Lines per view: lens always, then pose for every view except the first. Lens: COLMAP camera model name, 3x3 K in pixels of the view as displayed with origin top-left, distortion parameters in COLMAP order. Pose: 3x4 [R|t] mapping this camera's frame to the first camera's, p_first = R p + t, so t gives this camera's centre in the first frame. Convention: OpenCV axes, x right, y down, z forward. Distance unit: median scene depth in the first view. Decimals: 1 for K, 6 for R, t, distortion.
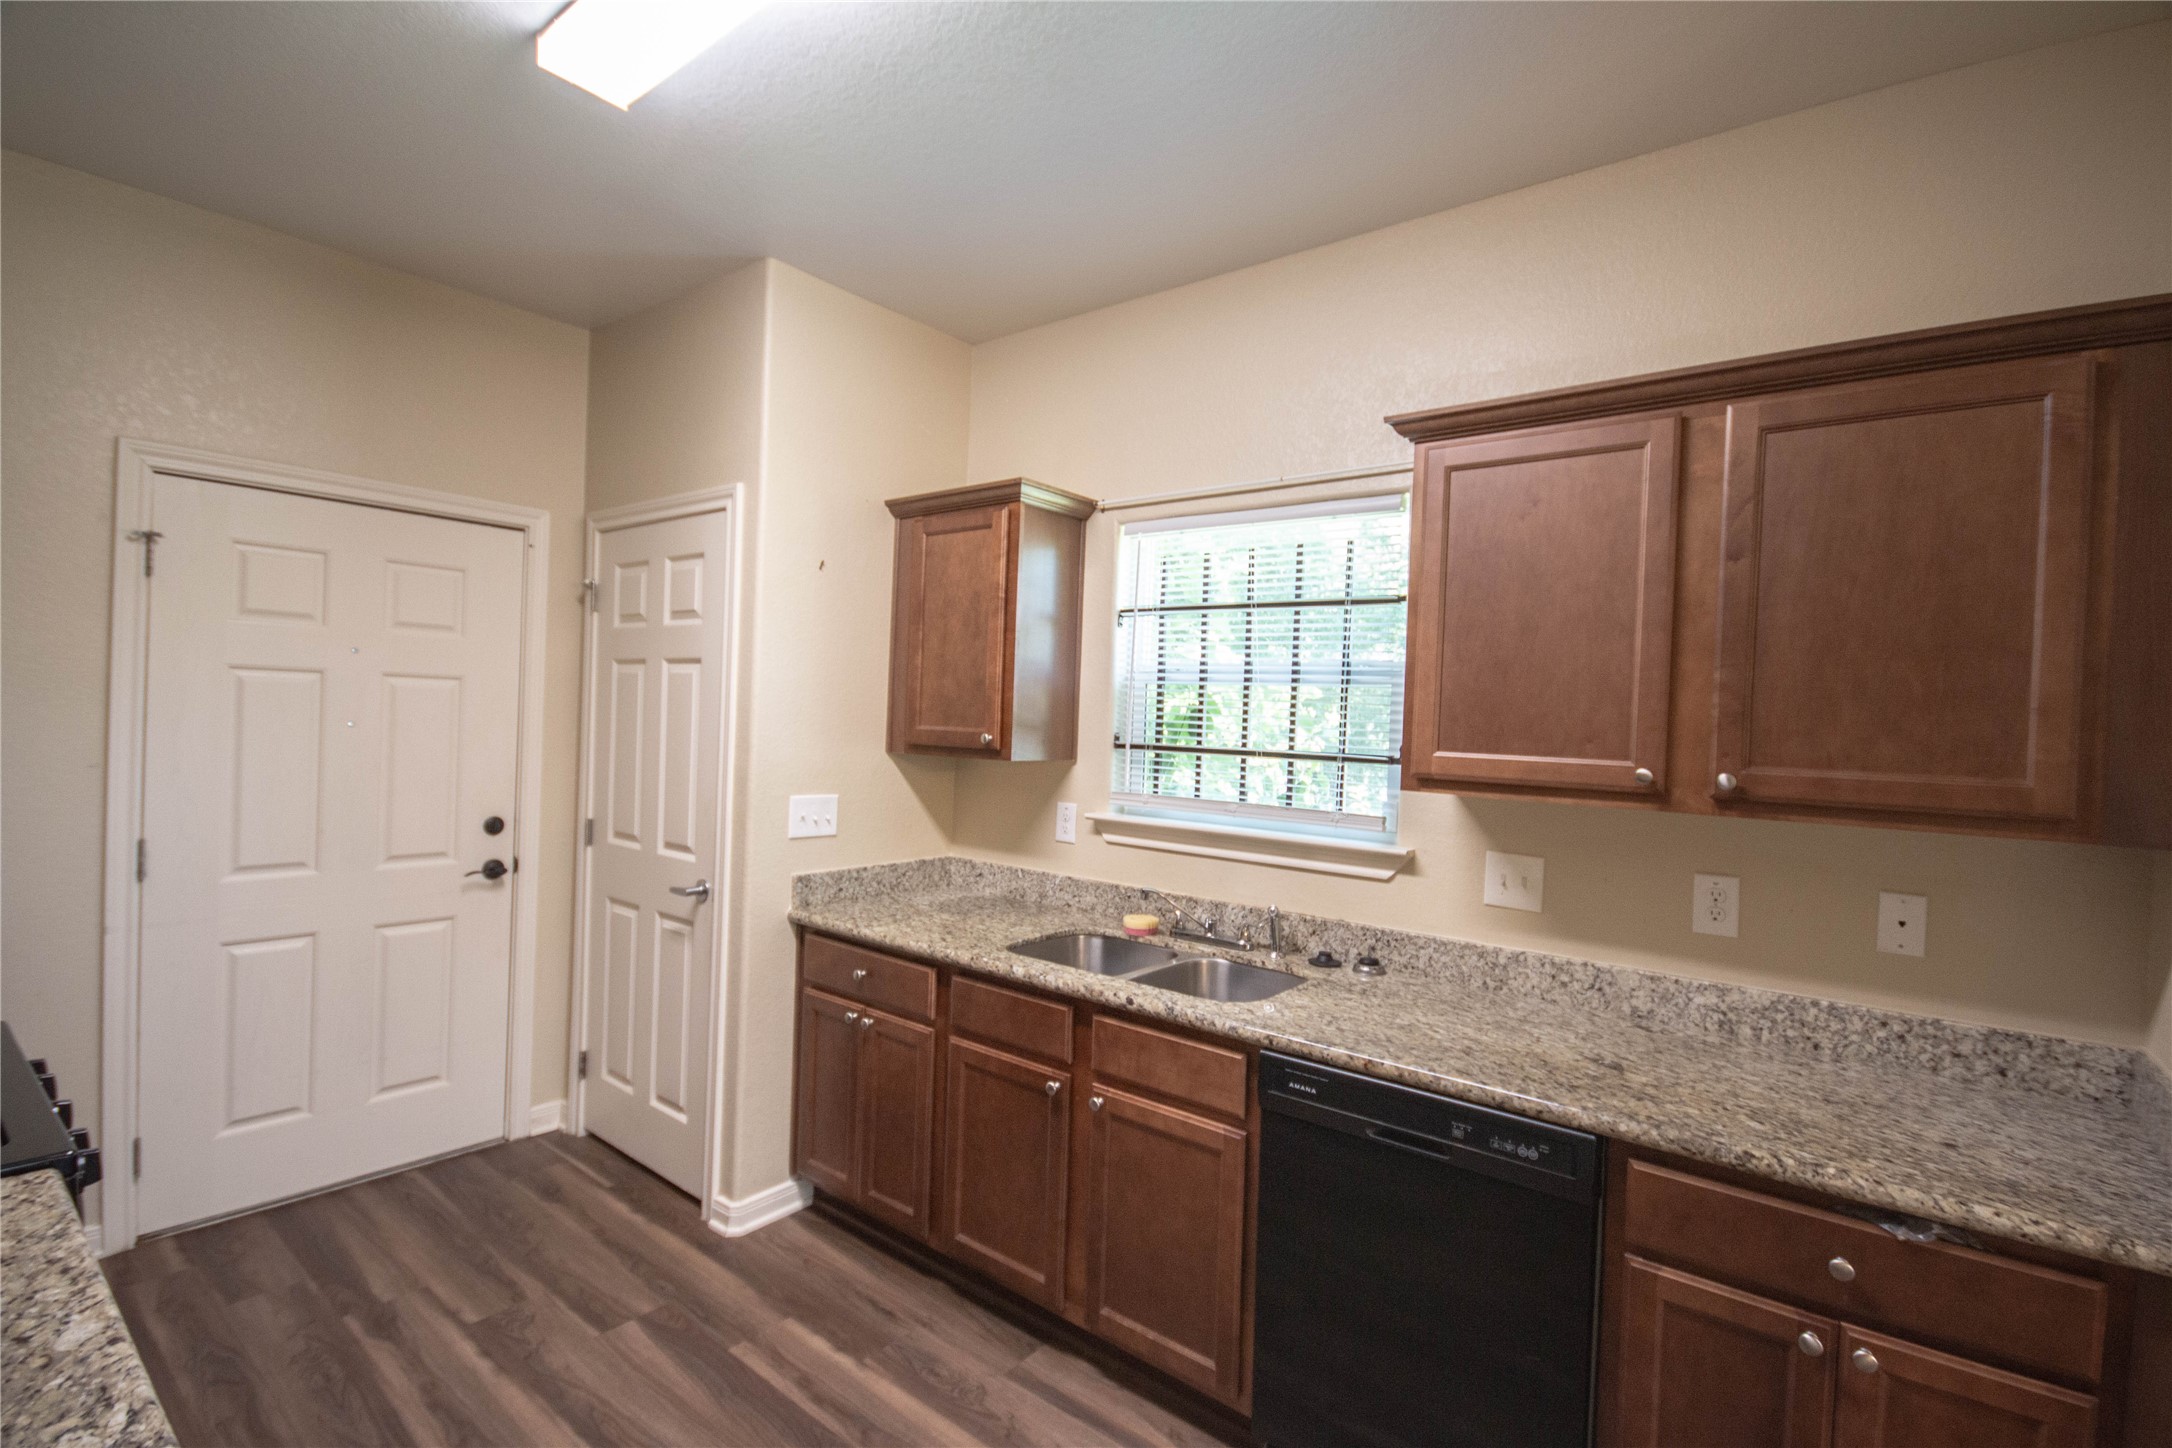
lens RADIAL K [[1009.4, 0, 1086.0], [0, 1009.4, 724.0], [0, 0, 1]] dist [0.002192, 0.000011]
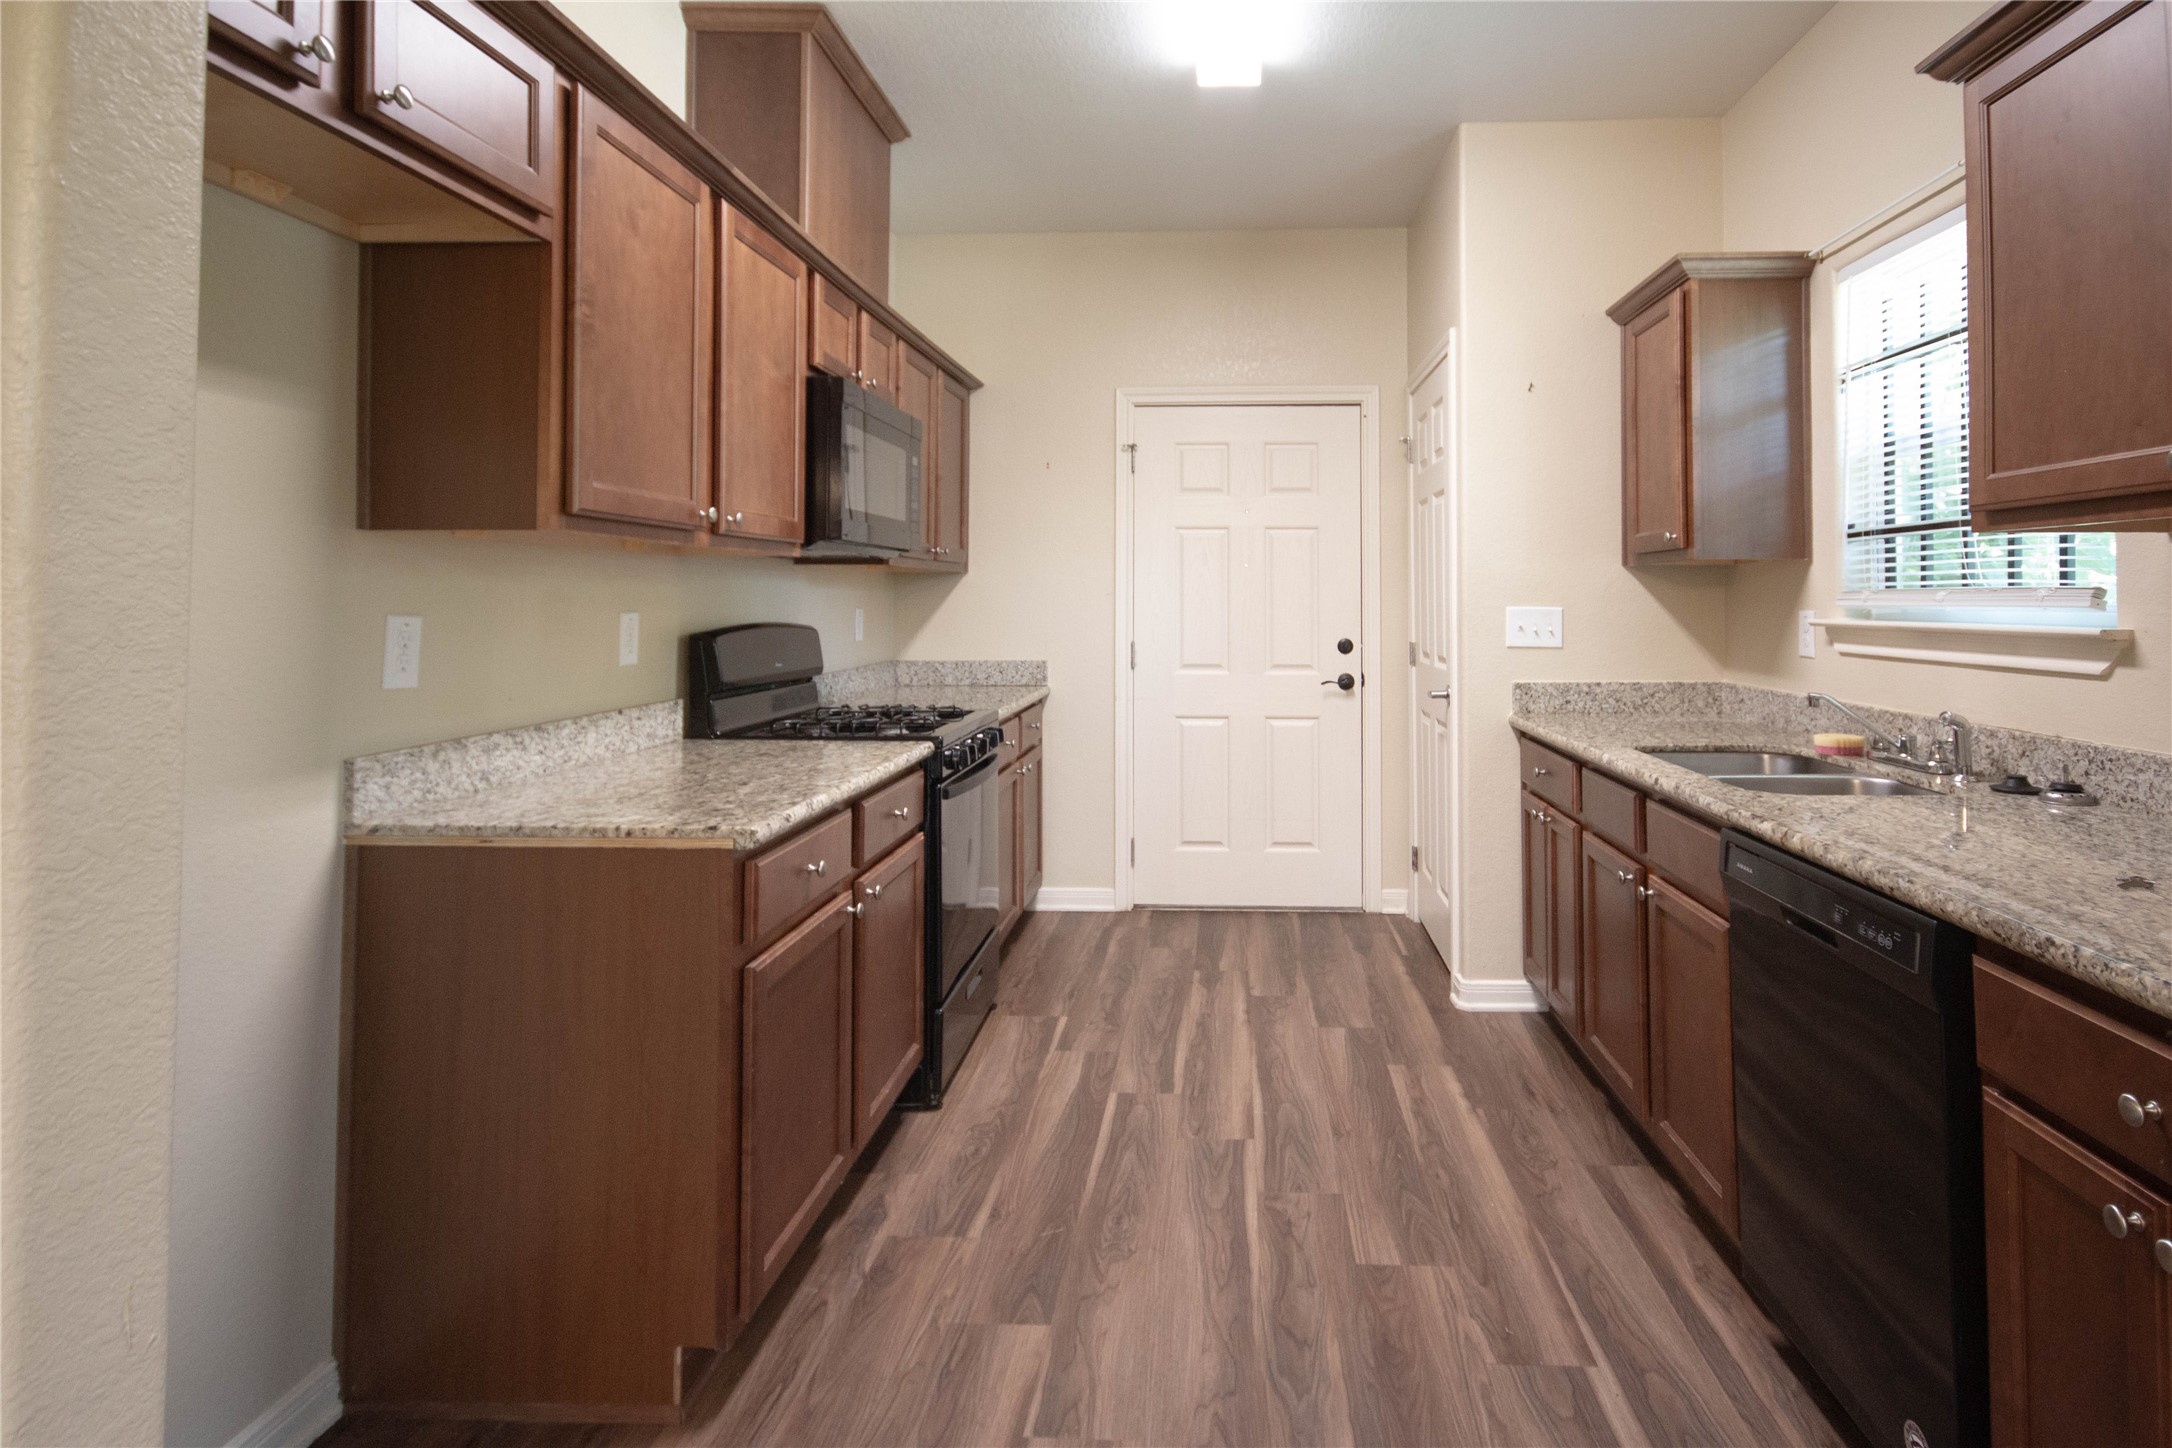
lens RADIAL K [[1147.9, 0, 1155.7], [0, 1147.9, 556.0], [0, 0, 1]] dist [-0.011265, -0.000065]
pose [[0.580905, -0.067008, -0.811208, 0.481005], [0.015856, 0.997348, -0.071029, 0.099729], [0.813817, 0.028398, 0.580427, 0.001571]]
